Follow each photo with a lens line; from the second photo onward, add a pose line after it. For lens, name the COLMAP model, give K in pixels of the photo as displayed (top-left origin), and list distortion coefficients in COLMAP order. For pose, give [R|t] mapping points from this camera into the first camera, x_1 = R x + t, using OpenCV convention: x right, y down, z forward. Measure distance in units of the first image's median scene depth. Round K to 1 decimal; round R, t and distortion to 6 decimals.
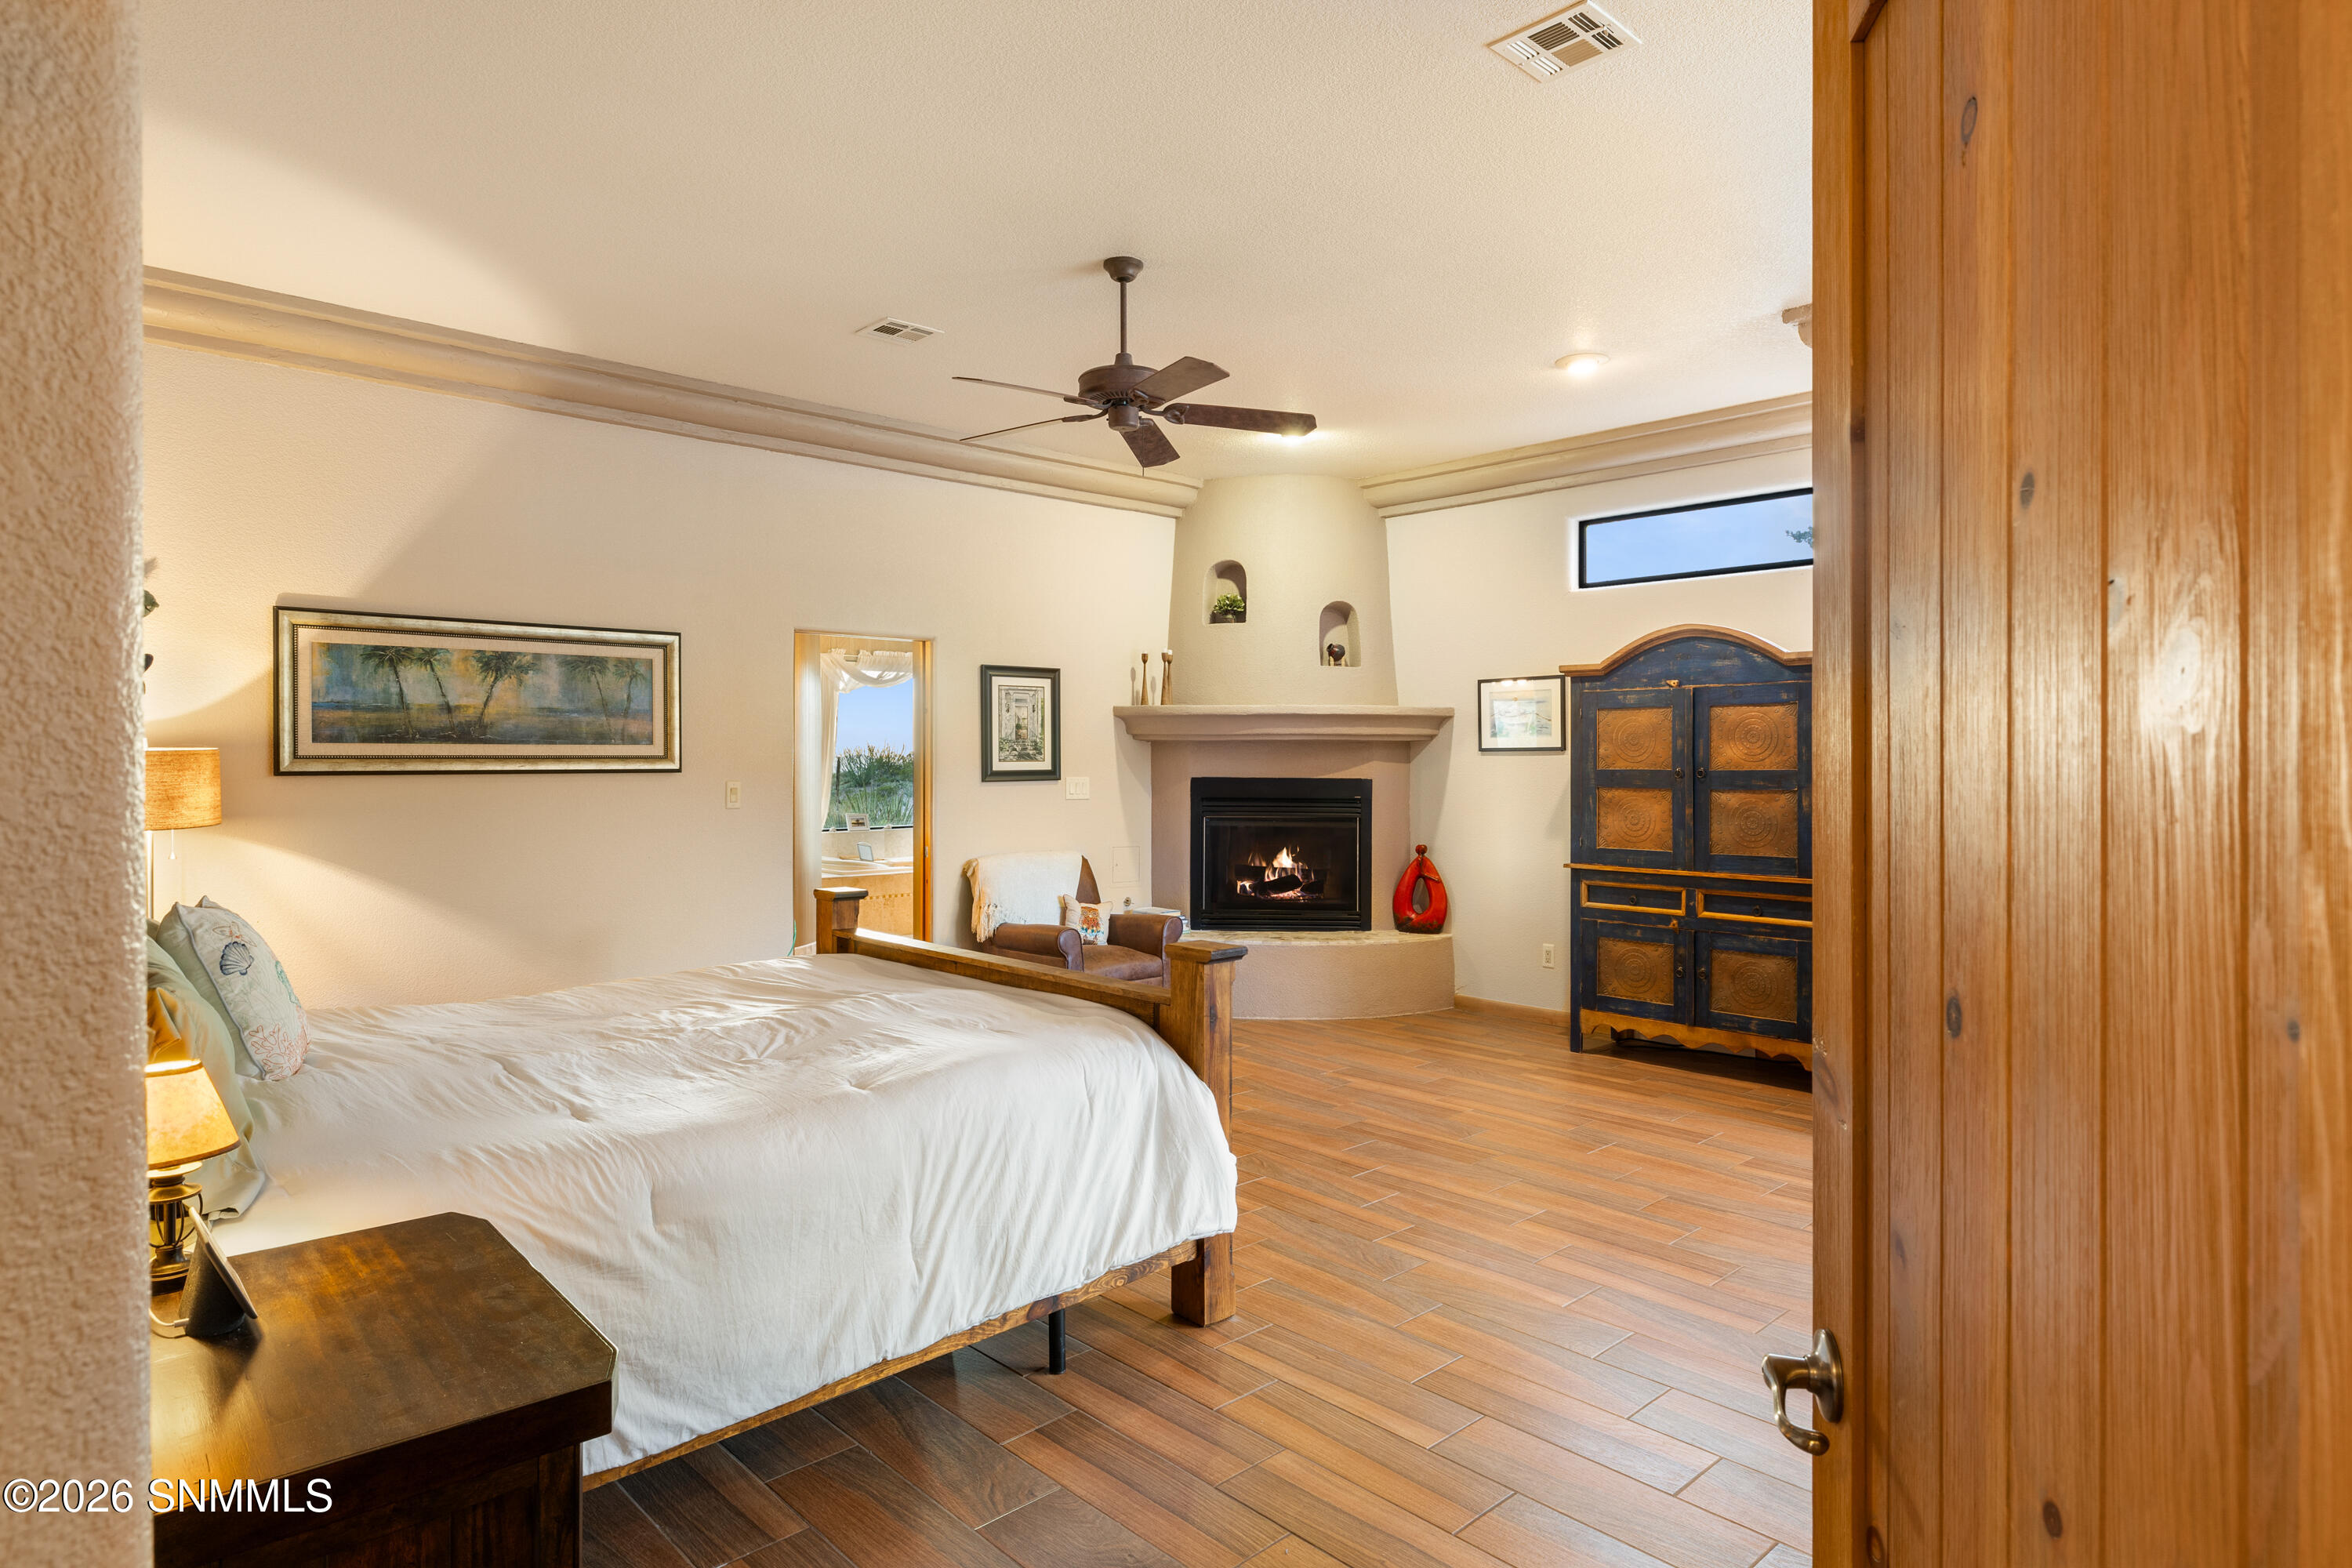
lens RADIAL K [[1325.0, 0, 1172.4], [0, 1325.0, 770.3], [0, 0, 1]] dist [-0.002799, -0.000898]
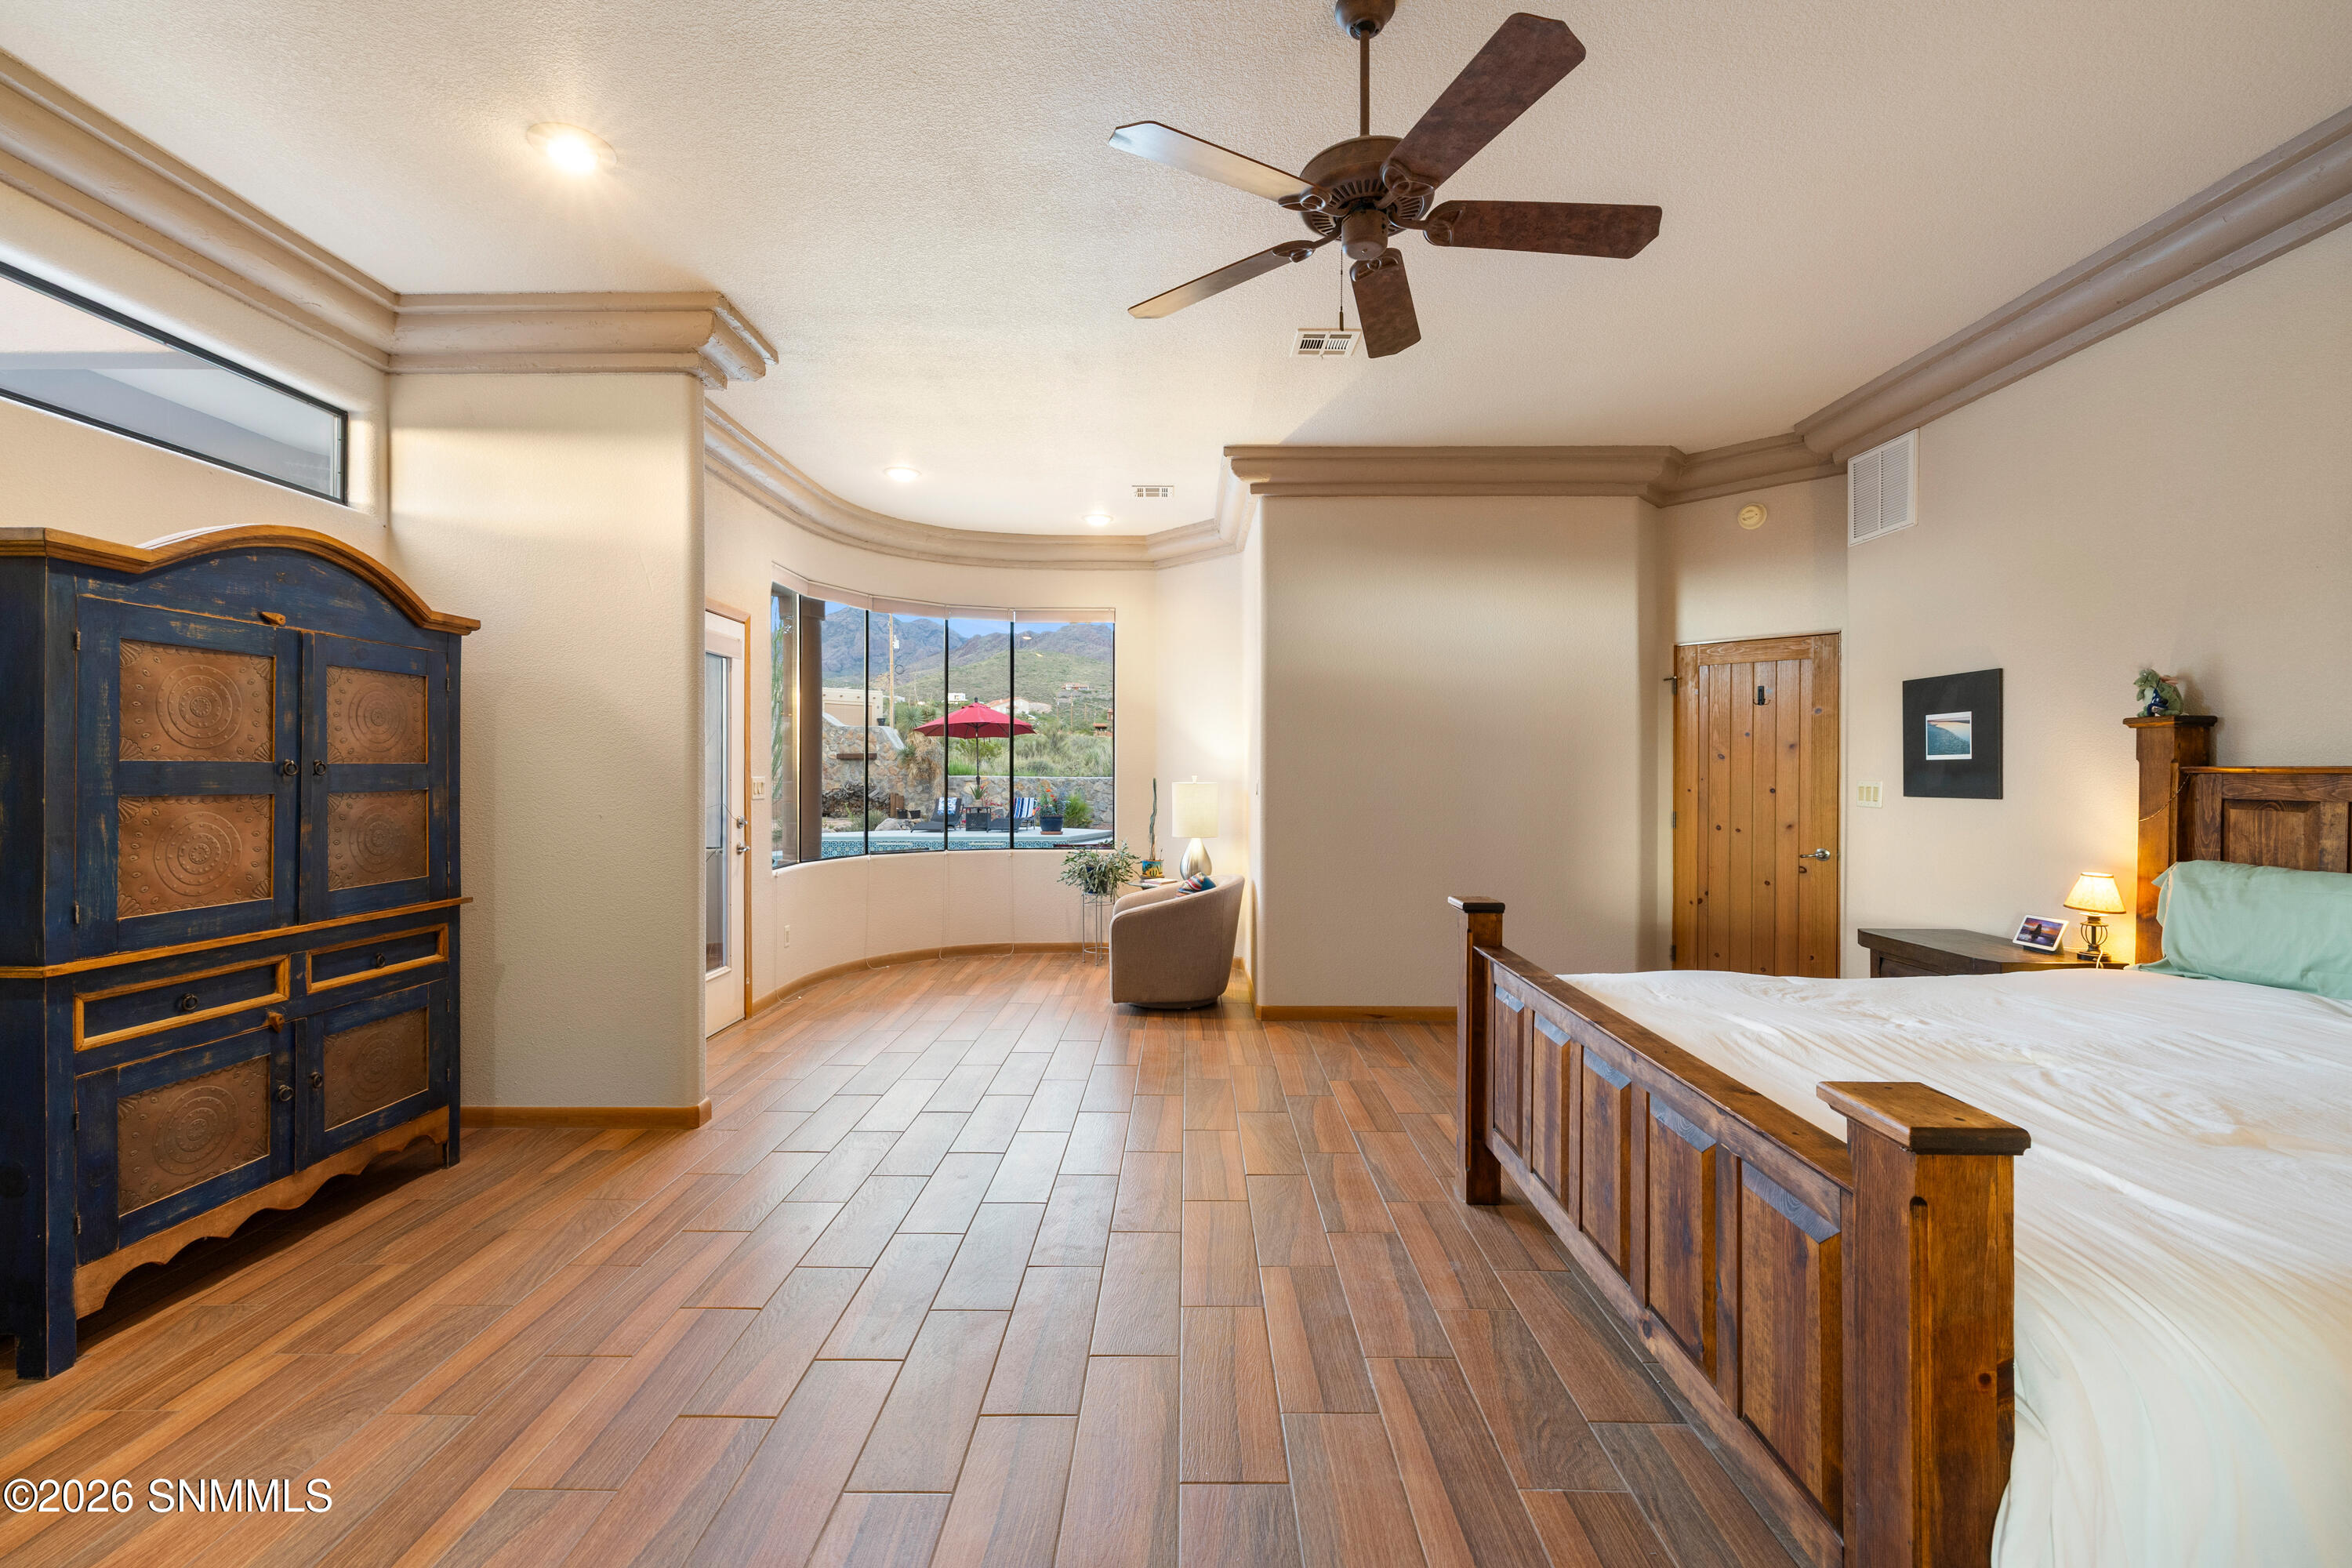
lens RADIAL K [[986.3, 0, 1173.6], [0, 986.3, 779.5], [0, 0, 1]] dist [-0.001843, -0.000384]
pose [[-0.730099, -0.005926, 0.683316, -0.227672], [0.000792, 0.999954, 0.009518, 0.003413], [-0.683341, 0.007490, -0.730061, 1.055683]]
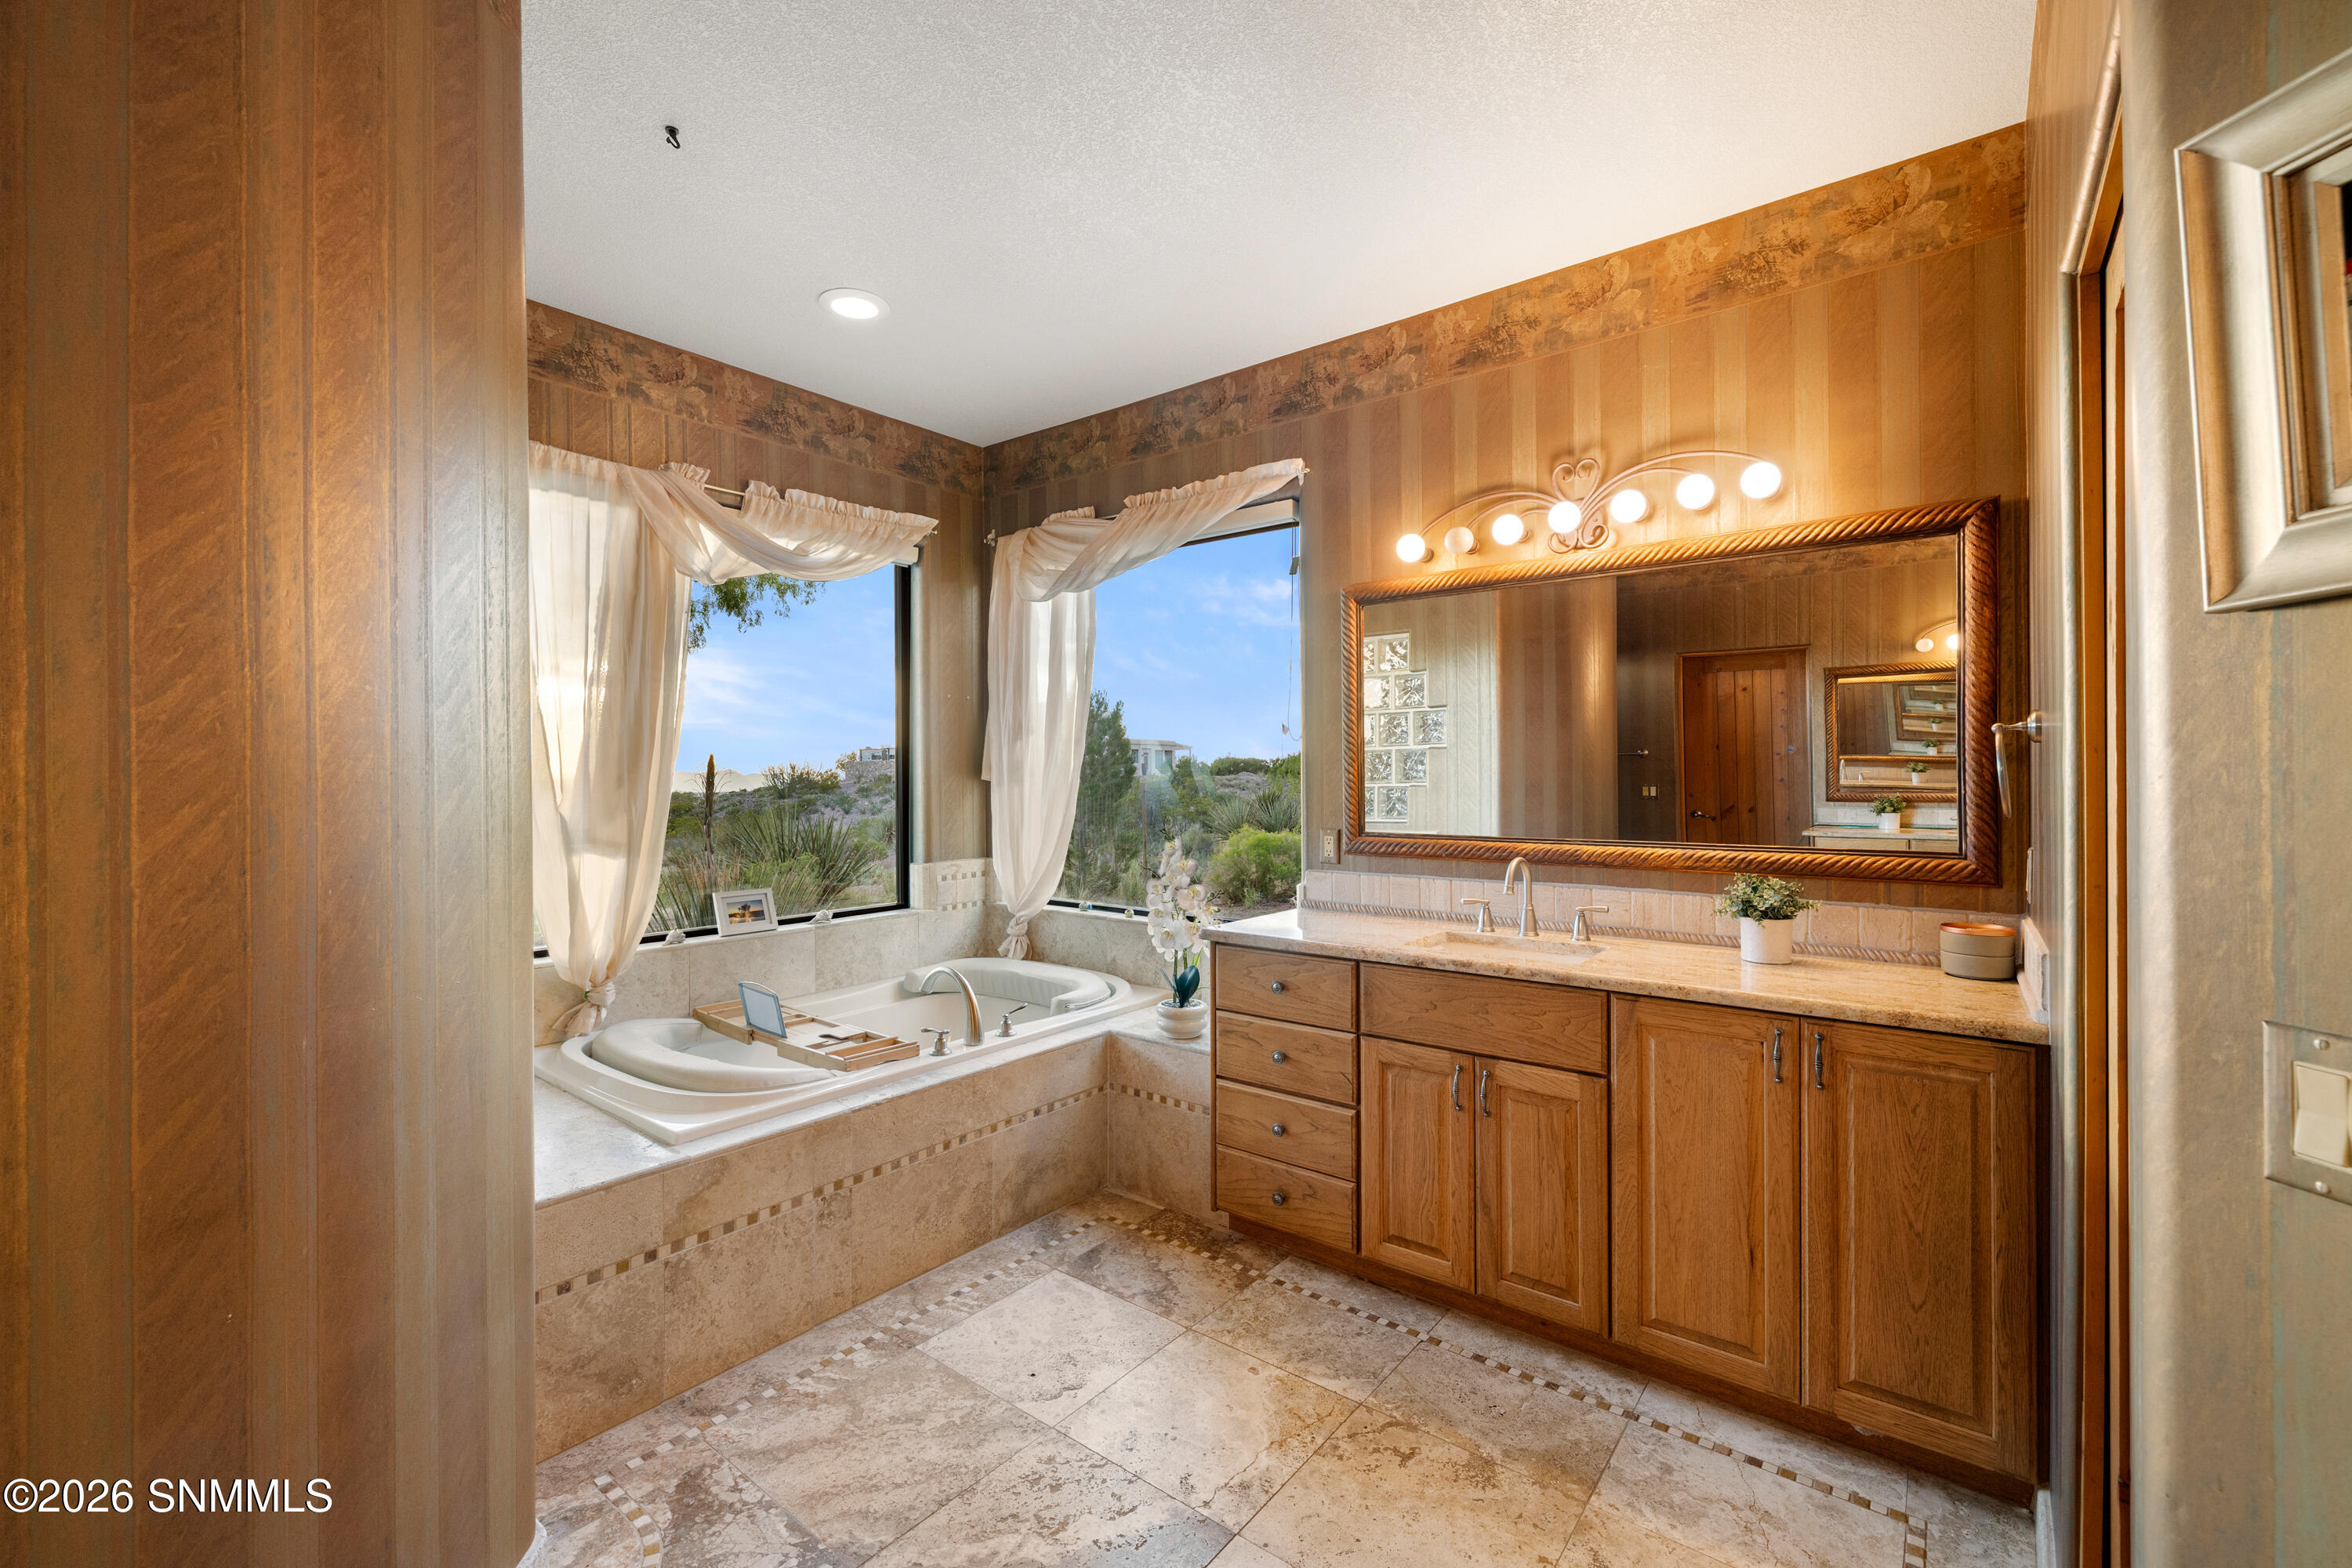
lens RADIAL K [[986.3, 0, 1174.3], [0, 986.3, 776.1], [0, 0, 1]] dist [-0.001843, -0.000384]
pose [[0.989443, -0.004271, 0.144857, -0.151707], [0.005352, 0.999961, -0.007076, 0.001250], [-0.144821, 0.007776, 0.989427, 0.683133]]
